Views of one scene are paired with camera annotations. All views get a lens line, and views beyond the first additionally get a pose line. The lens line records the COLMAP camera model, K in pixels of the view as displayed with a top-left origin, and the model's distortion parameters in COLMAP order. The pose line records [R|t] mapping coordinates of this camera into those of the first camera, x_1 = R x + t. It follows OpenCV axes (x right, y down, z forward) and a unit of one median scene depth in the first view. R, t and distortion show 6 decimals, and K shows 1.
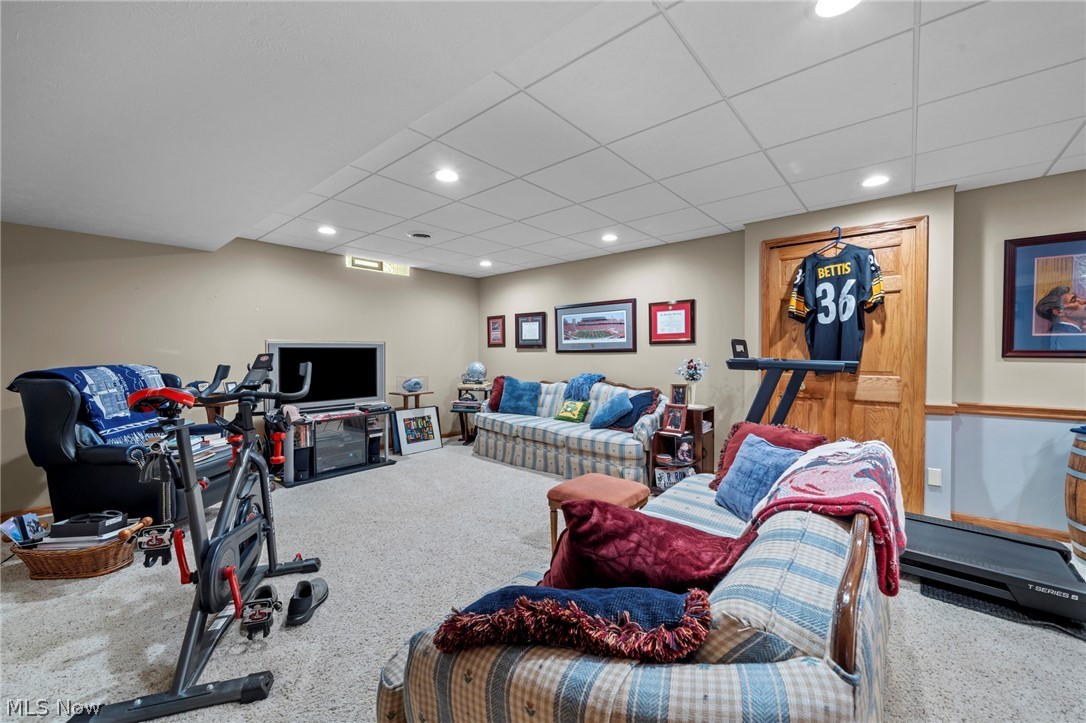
lens RADIAL K [[431.4, 0, 543.0], [0, 431.4, 361.5], [0, 0, 1]] dist [-0.000804, -0.000082]
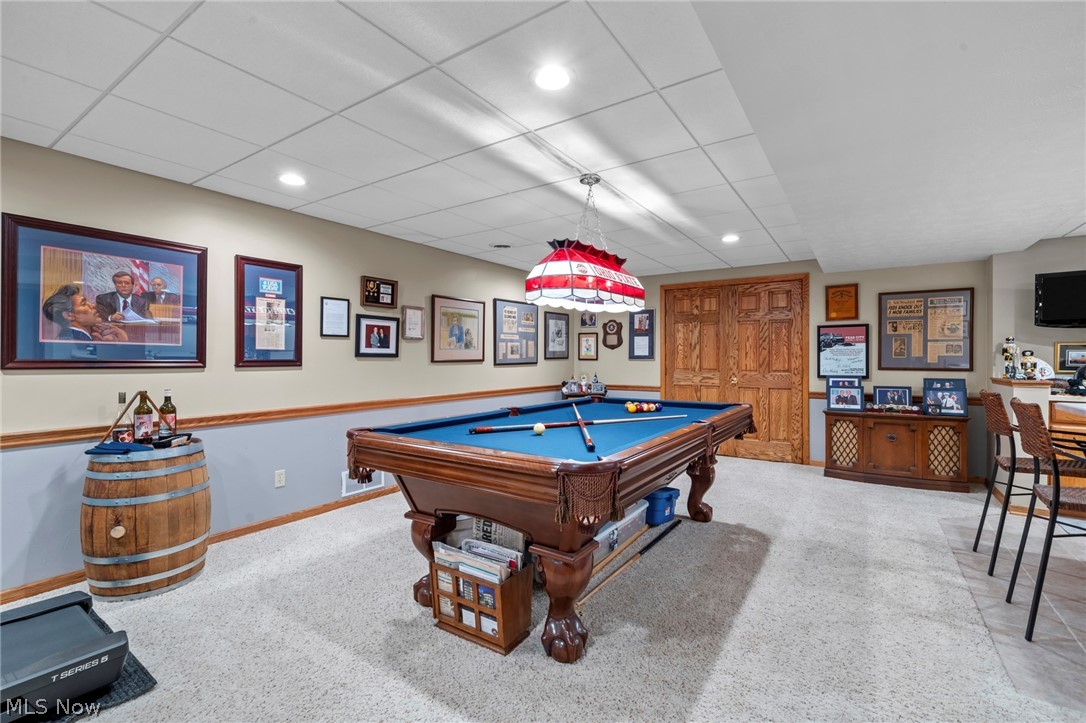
lens RADIAL K [[481.8, 0, 543.9], [0, 481.8, 357.3], [0, 0, 1]] dist [0.001646, -0.000074]
pose [[-0.106153, 0.008276, 0.994315, 0.128707], [0.021931, 0.999742, -0.005980, -0.004586], [-0.994108, 0.021171, -0.106307, 0.145464]]
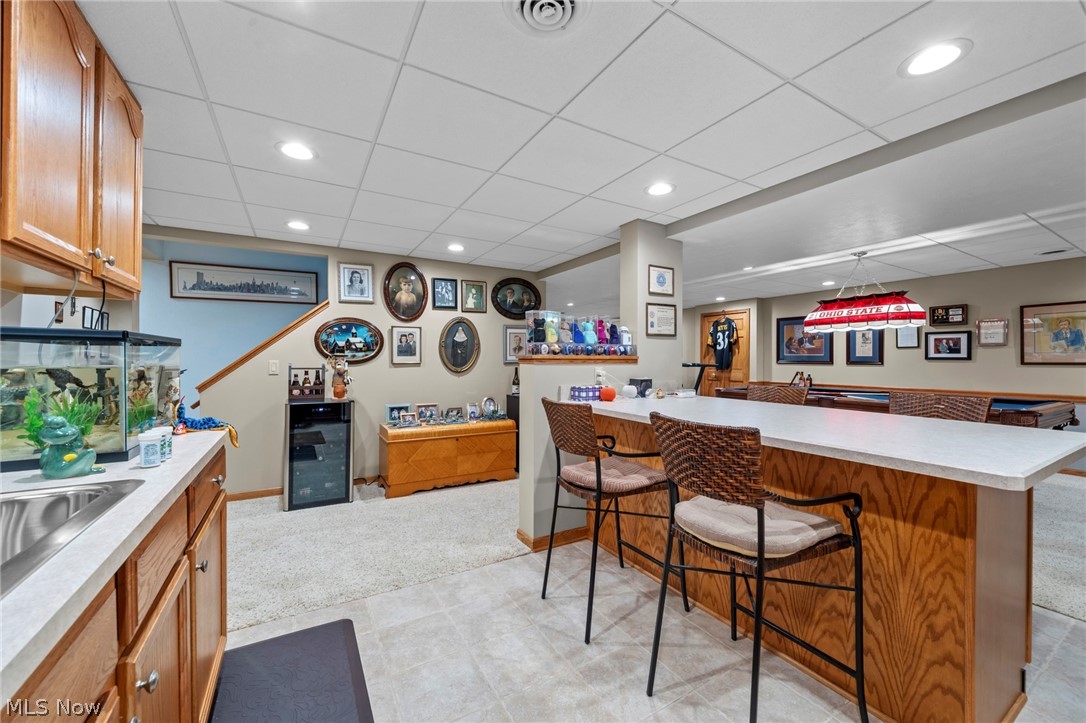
lens RADIAL K [[410.7, 0, 543.0], [0, 410.7, 361.5], [0, 0, 1]] dist [-0.000227, -0.000004]
pose [[0.940436, 0.012119, -0.339756, 0.526918], [-0.018255, 0.999723, -0.014870, 0.036907], [0.339481, 0.020187, 0.940396, -1.604930]]
